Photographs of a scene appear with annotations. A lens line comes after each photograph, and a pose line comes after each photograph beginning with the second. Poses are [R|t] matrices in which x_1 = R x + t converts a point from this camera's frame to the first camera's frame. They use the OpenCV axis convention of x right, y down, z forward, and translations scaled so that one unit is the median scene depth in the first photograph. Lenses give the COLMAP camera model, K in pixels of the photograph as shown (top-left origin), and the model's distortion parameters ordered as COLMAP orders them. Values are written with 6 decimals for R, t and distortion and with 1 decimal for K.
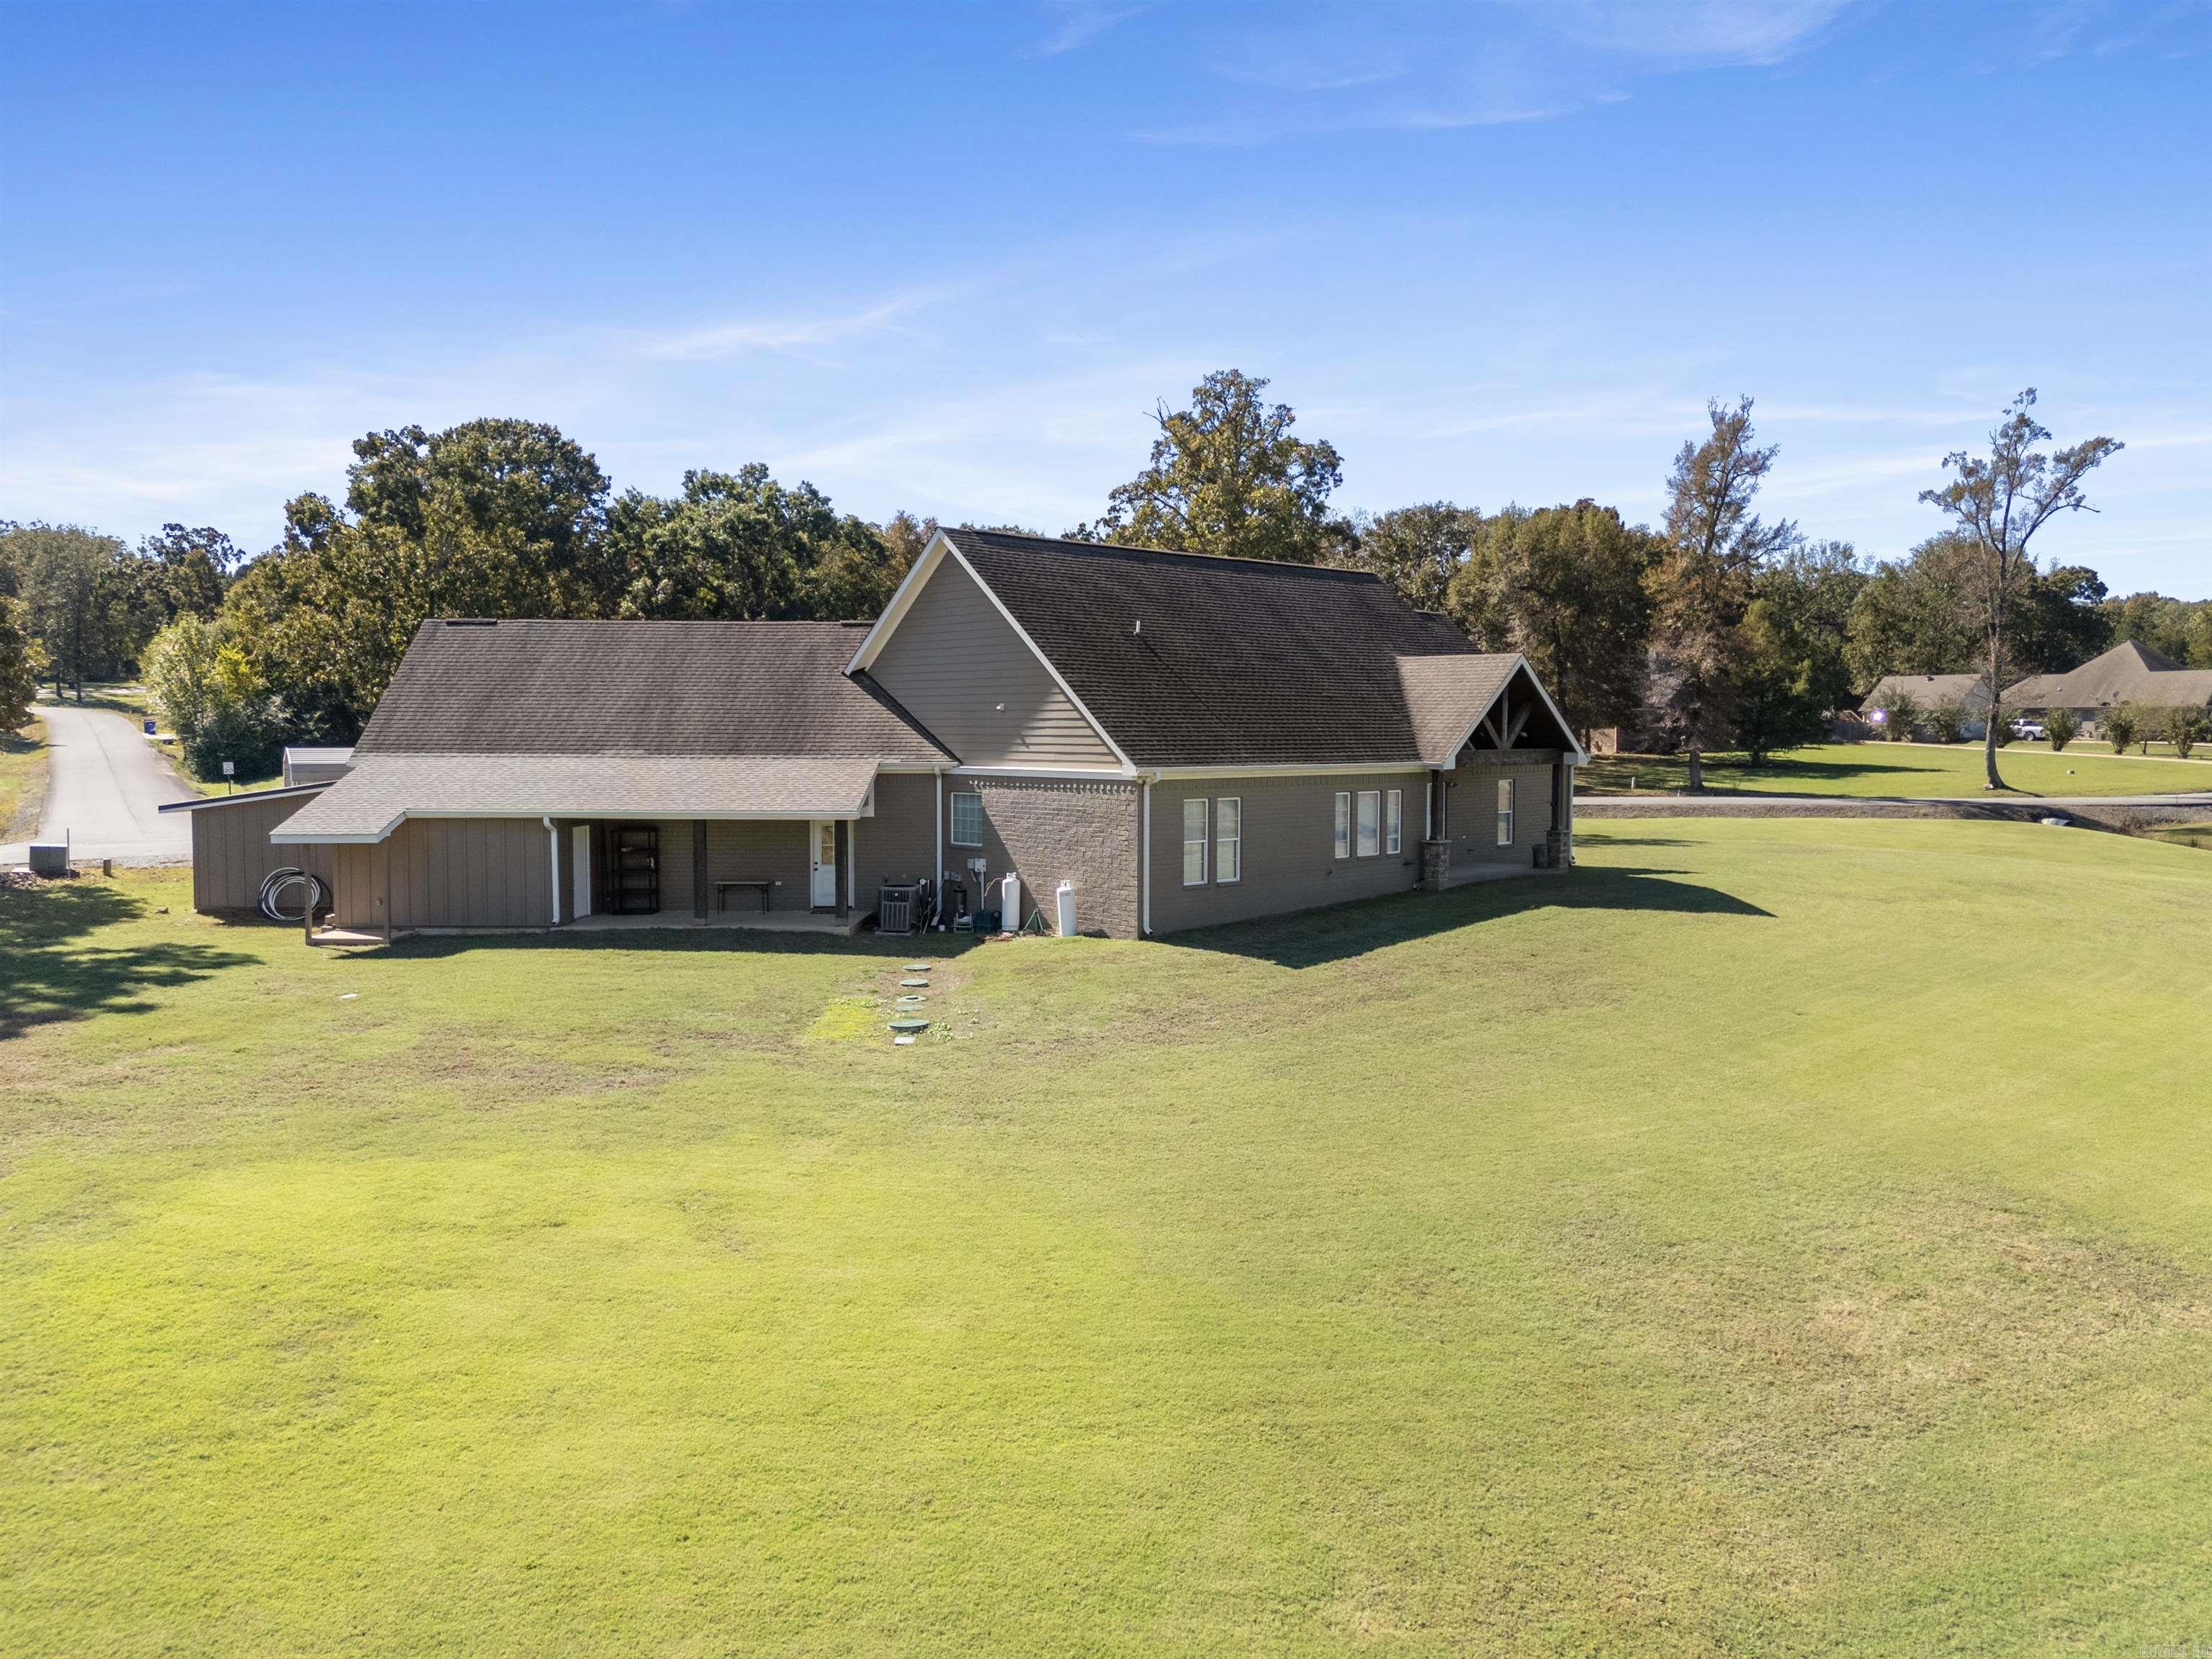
lens RADIAL K [[1562.5, 0, 1140.8], [0, 1562.5, 859.9], [0, 0, 1]] dist [0.052584, -0.000998]
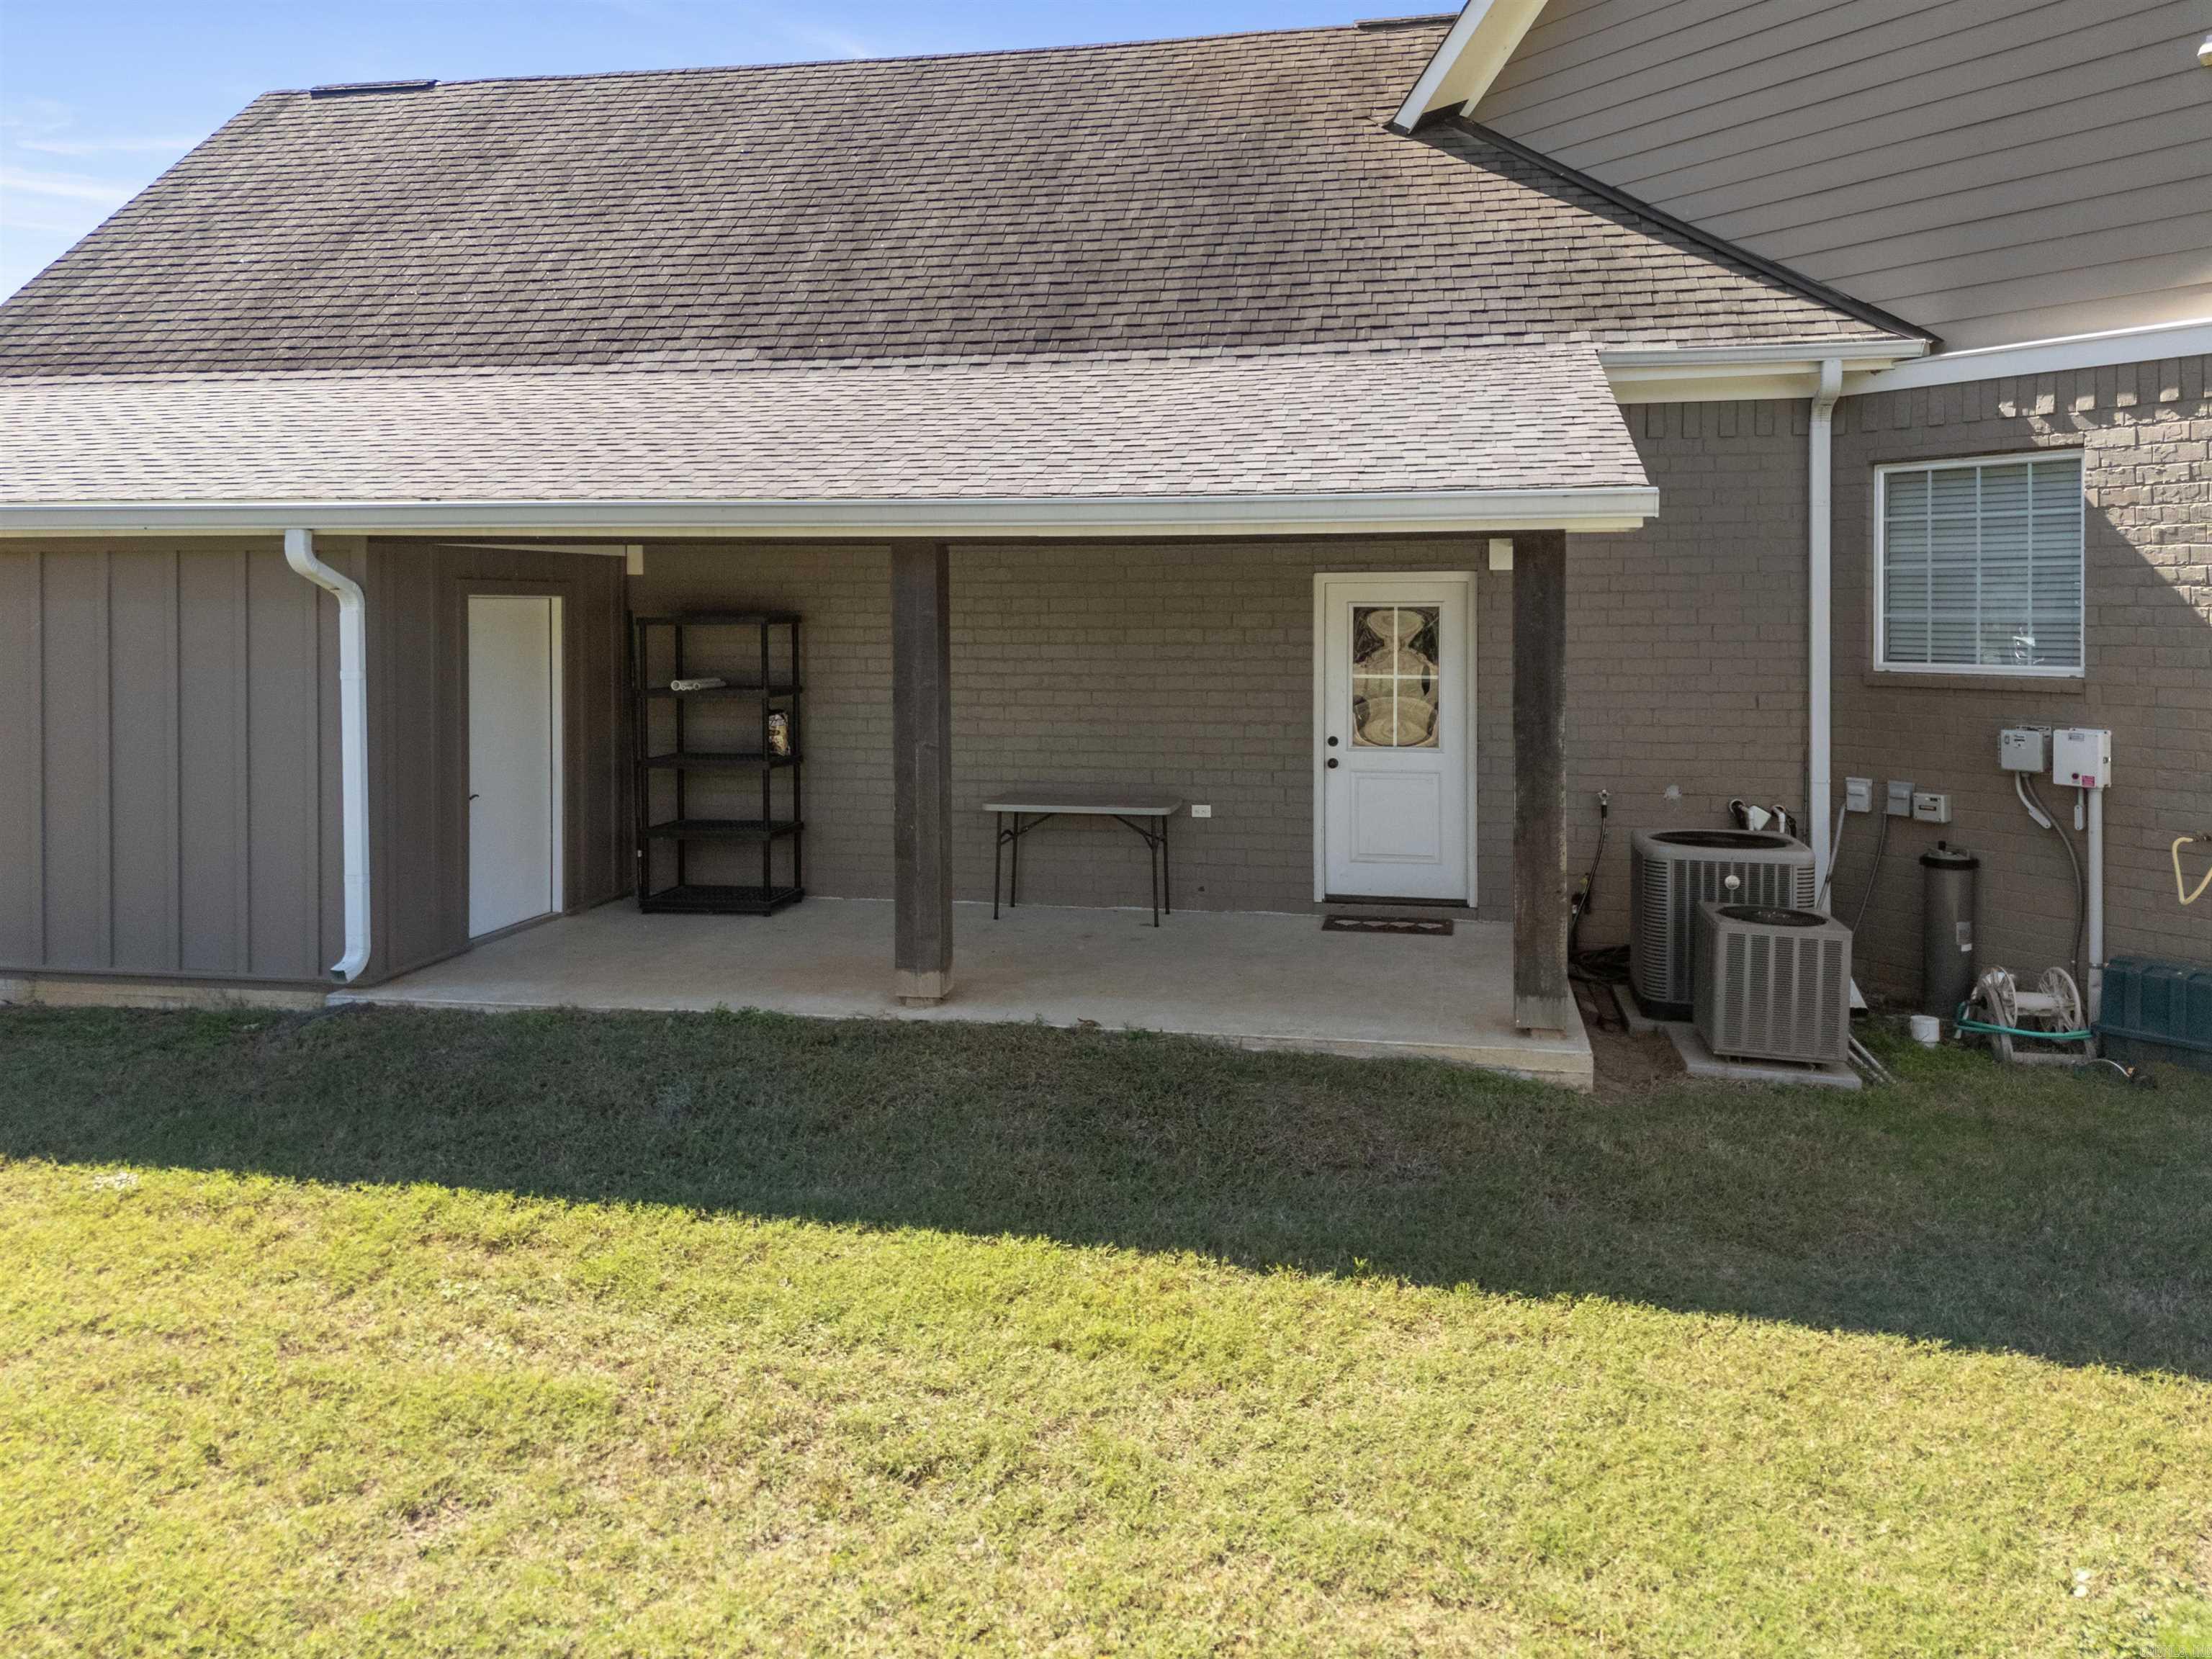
lens RADIAL K [[1666.3, 0, 1106.0], [0, 1666.3, 829.5], [0, 0, 1]] dist [0.021855, 0.002403]
pose [[0.979733, 0.021804, -0.199117, -0.190255], [-0.010710, 0.998338, 0.056620, 0.001571], [0.200020, -0.053340, 0.978339, 0.710602]]
